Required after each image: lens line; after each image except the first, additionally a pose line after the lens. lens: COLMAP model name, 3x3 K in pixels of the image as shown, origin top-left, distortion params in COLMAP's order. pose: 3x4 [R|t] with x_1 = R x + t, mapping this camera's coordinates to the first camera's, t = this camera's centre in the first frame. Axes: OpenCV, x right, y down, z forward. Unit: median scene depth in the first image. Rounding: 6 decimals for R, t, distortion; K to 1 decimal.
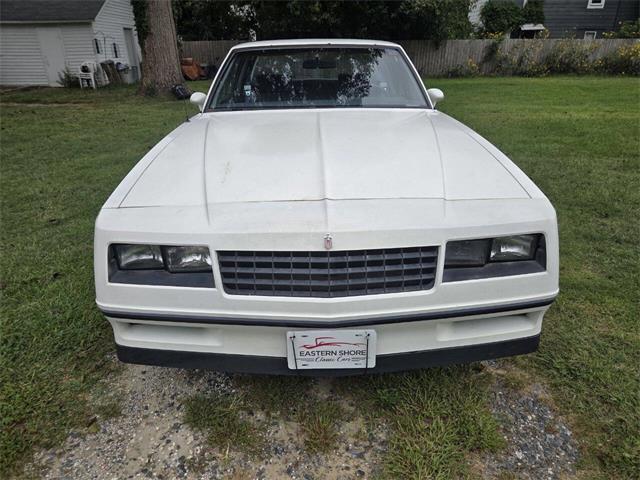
lens RADIAL K [[433.3, 0, 321.2], [0, 433.3, 243.7], [0, 0, 1]] dist [0.058565, -0.050946]
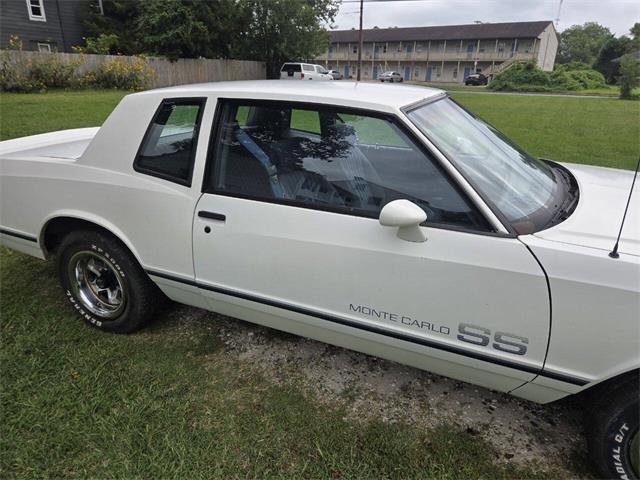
lens RADIAL K [[433.3, 0, 326.0], [0, 433.3, 234.4], [0, 0, 1]] dist [0.058565, -0.050946]
pose [[0.395433, -0.312158, 0.863823, -1.569084], [0.342886, 0.922655, 0.176455, -0.915303], [-0.852093, 0.226416, 0.471883, 1.848014]]
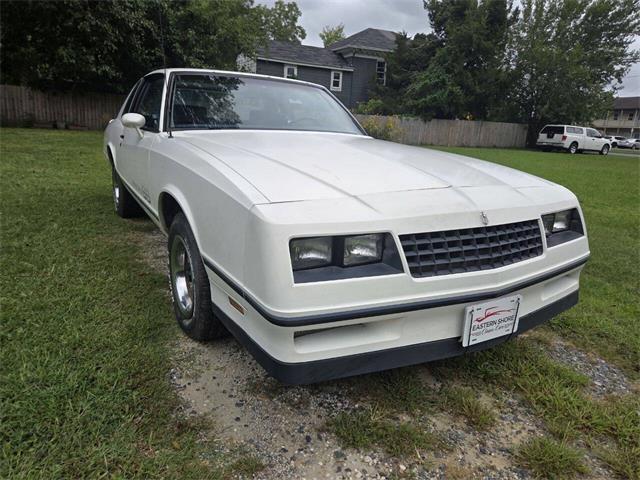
lens RADIAL K [[433.3, 0, 320.1], [0, 433.3, 235.4], [0, 0, 1]] dist [0.058565, -0.050946]
pose [[0.869025, -0.070870, 0.489666, -0.853457], [0.144003, 0.983072, -0.113285, 0.099689], [-0.473349, 0.168961, 0.864519, 0.233464]]
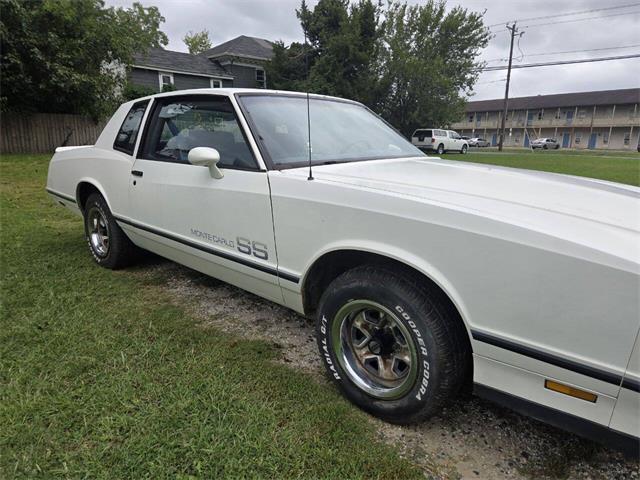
lens RADIAL K [[433.3, 0, 314.5], [0, 433.3, 243.8], [0, 0, 1]] dist [0.058565, -0.050946]
pose [[0.695352, -0.154500, 0.701866, -1.433271], [0.269332, 0.961465, -0.055188, -0.243461], [-0.666293, 0.227410, 0.710168, 0.917588]]
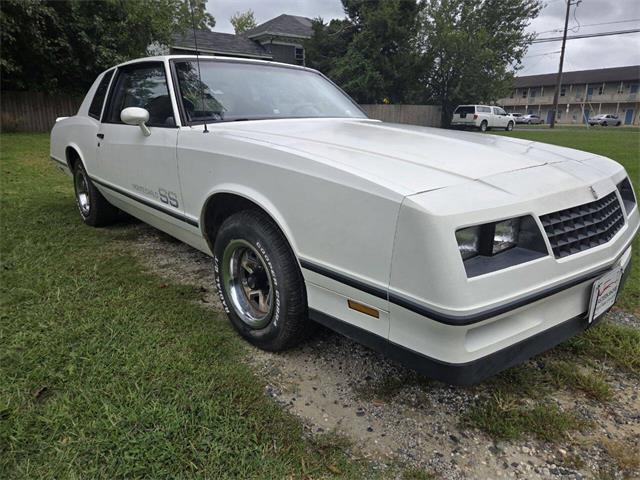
lens RADIAL K [[433.3, 0, 316.7], [0, 433.3, 236.1], [0, 0, 1]] dist [0.058565, -0.050946]
pose [[0.766426, -0.159285, 0.622269, -1.177683], [0.246806, 0.967426, -0.056345, -0.007939], [-0.593024, 0.196764, 0.780773, 0.541056]]
